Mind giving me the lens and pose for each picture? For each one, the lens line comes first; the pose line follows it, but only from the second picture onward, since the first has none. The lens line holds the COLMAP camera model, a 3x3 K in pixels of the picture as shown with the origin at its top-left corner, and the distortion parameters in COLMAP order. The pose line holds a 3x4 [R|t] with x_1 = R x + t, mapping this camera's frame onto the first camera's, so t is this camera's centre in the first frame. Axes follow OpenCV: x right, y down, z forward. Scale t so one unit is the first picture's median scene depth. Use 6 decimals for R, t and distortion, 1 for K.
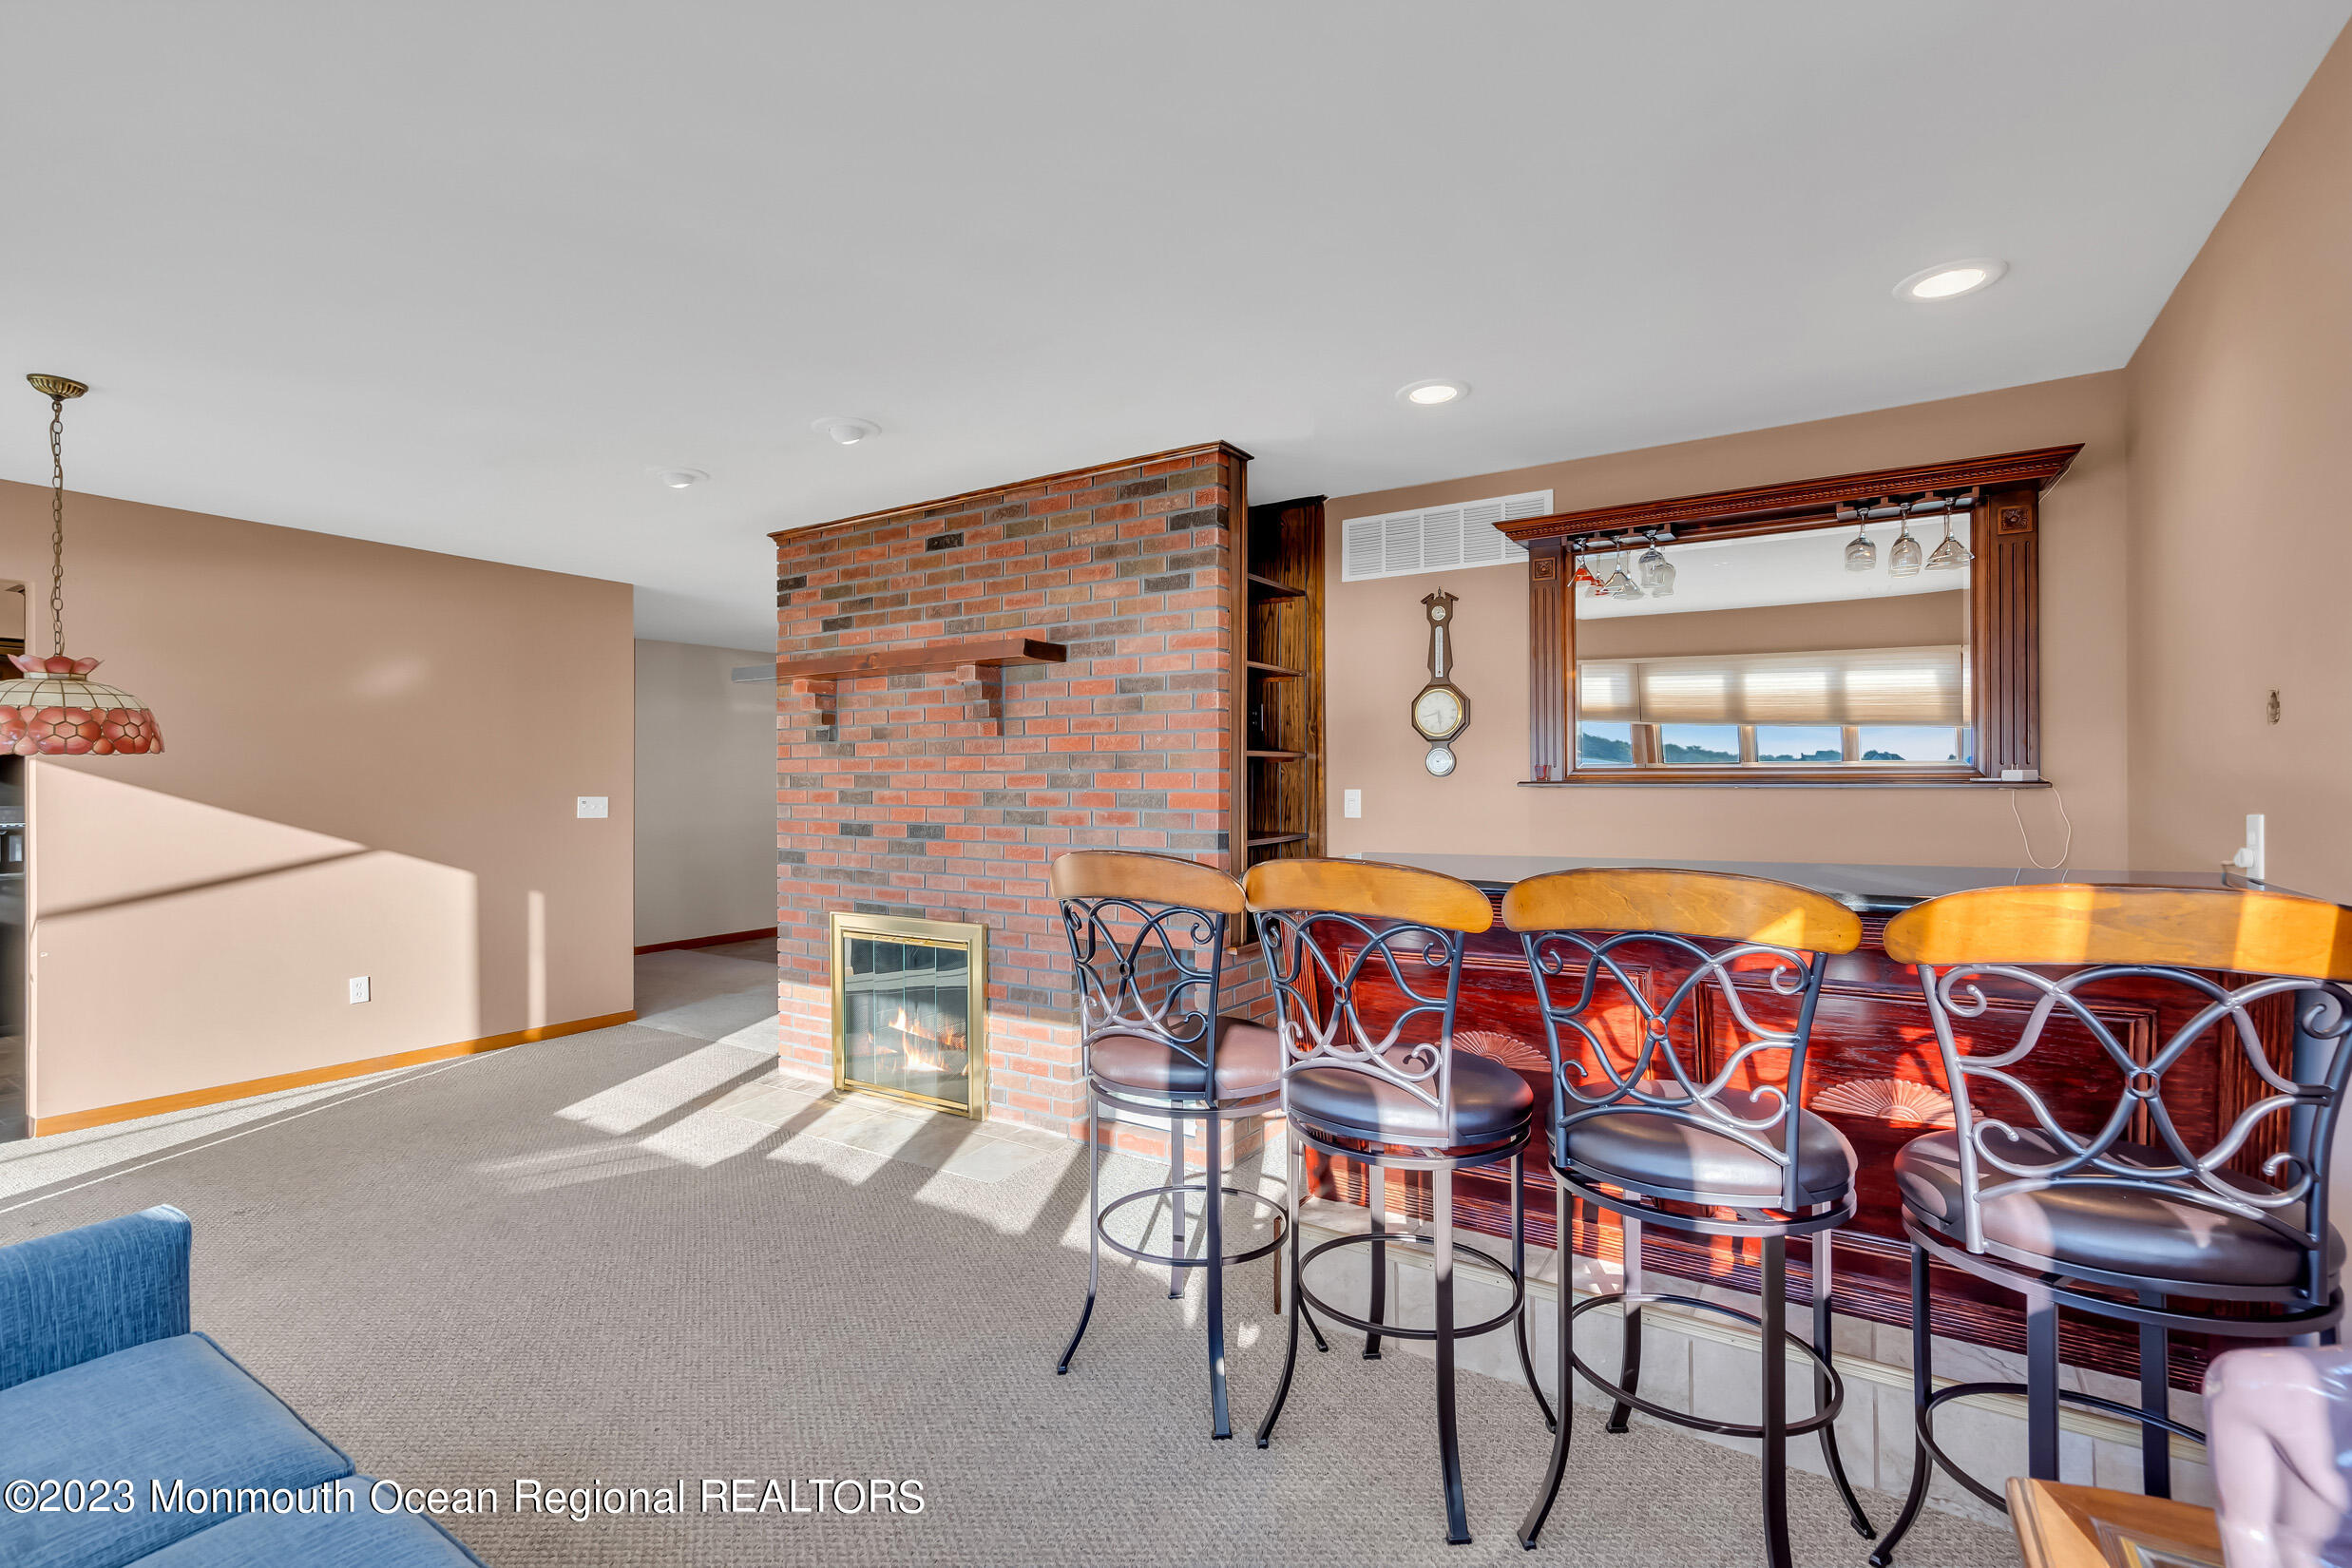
lens RADIAL K [[1084.2, 0, 1162.2], [0, 1084.2, 802.0], [0, 0, 1]] dist [0.010759, -0.001476]
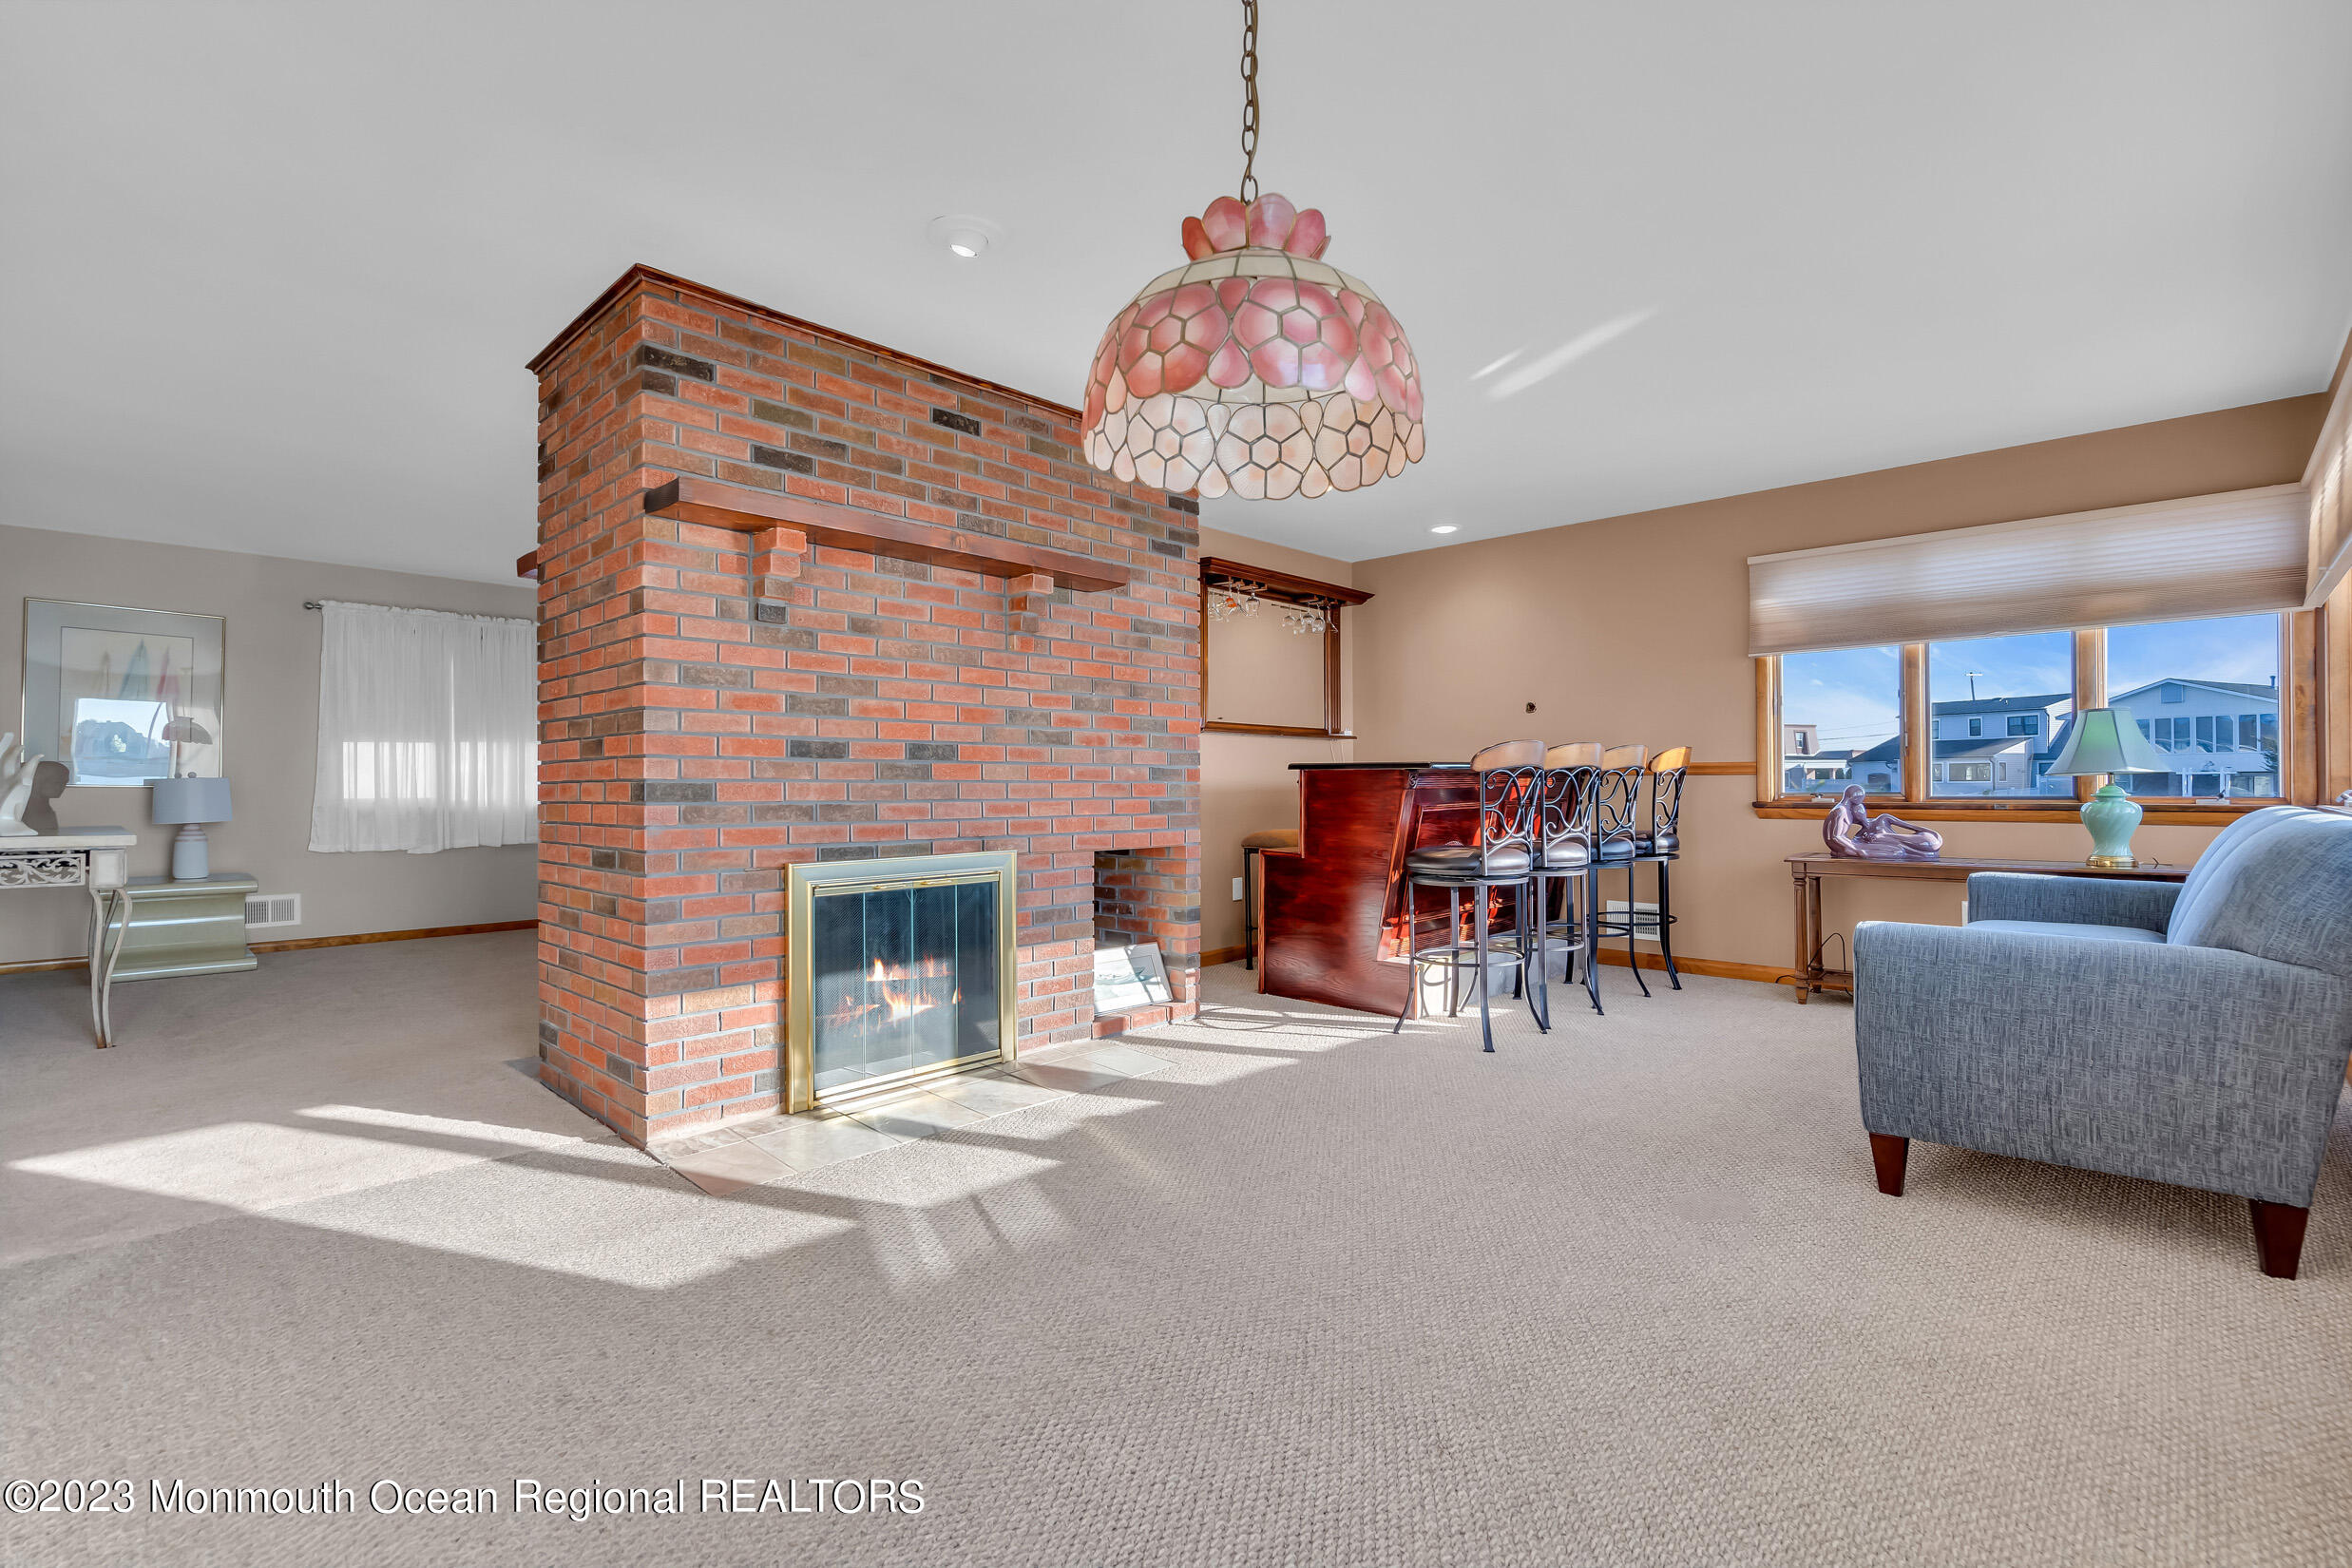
lens RADIAL K [[1084.2, 0, 1157.1], [0, 1084.2, 775.3], [0, 0, 1]] dist [0.010759, -0.001476]
pose [[0.172680, 0.003034, 0.984973, -1.032907], [0.007343, 0.999964, -0.004367, 0.051122], [-0.984951, 0.007987, 0.172651, 0.688271]]
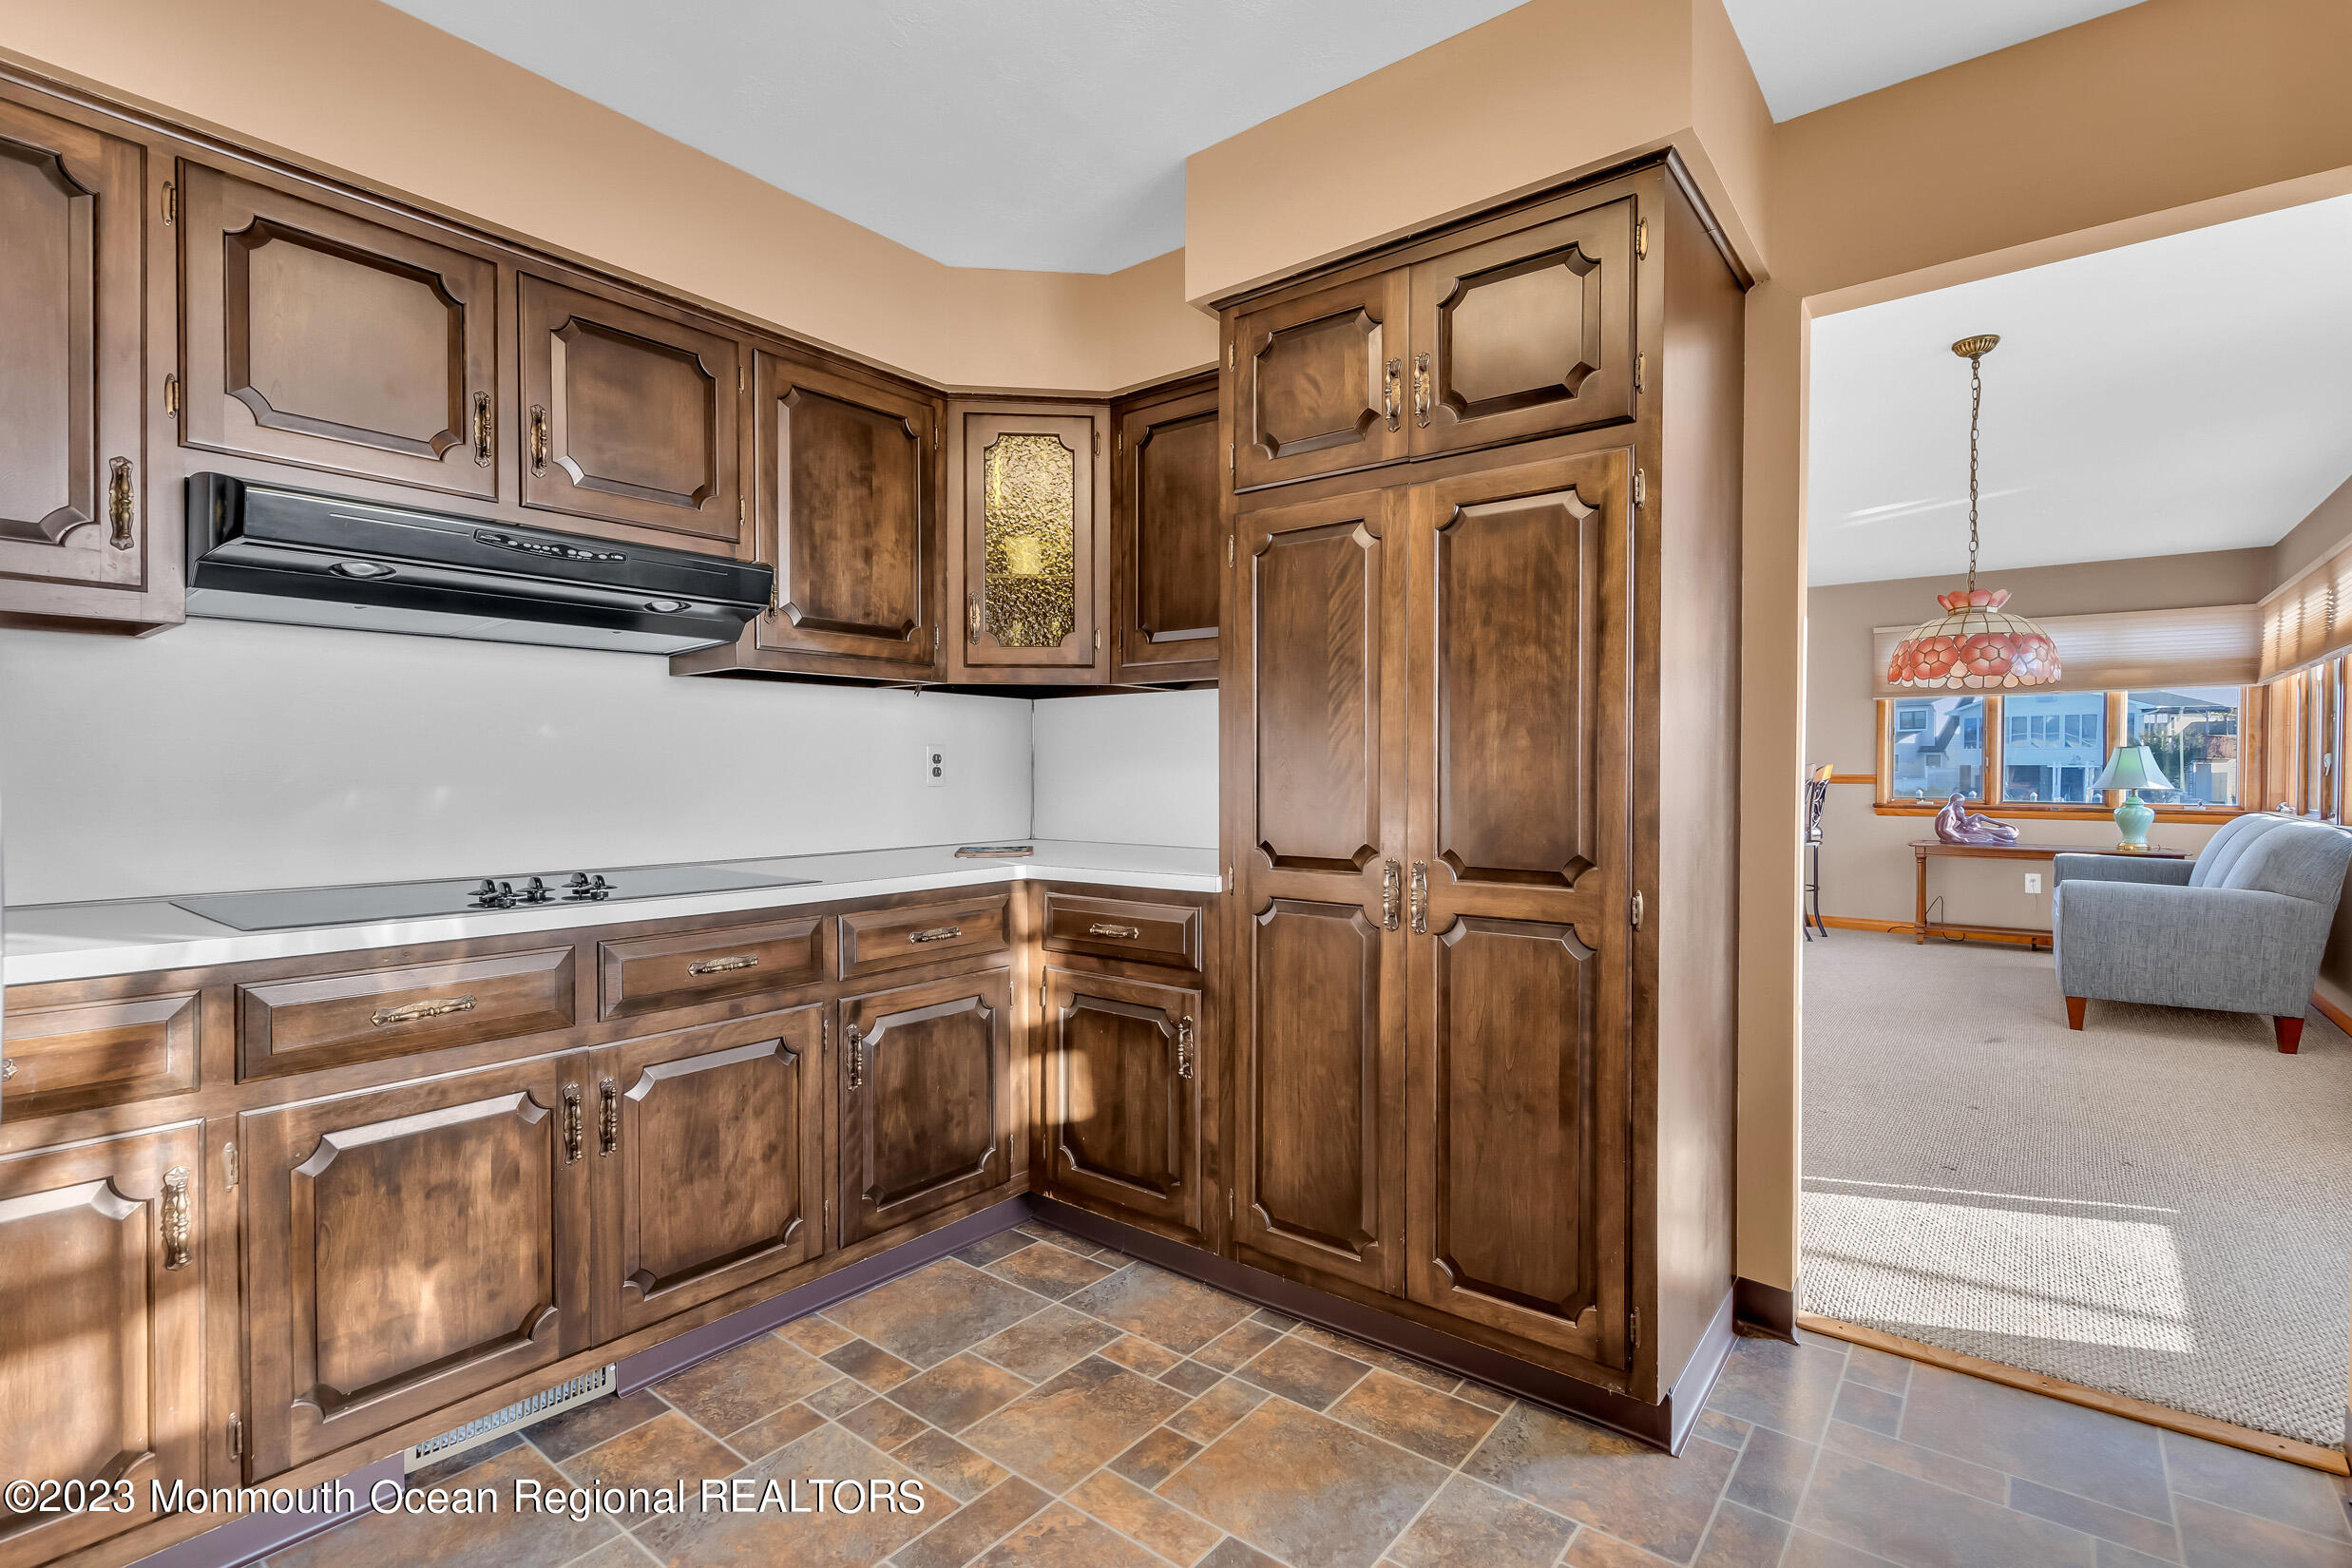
lens RADIAL K [[1084.2, 0, 1183.2], [0, 1084.2, 772.9], [0, 0, 1]] dist [0.010759, -0.001476]
pose [[0.087305, -0.009478, 0.996137, -2.970021], [-0.002420, 0.999950, 0.009726, -0.079220], [-0.996179, -0.003259, 0.087278, 2.638523]]
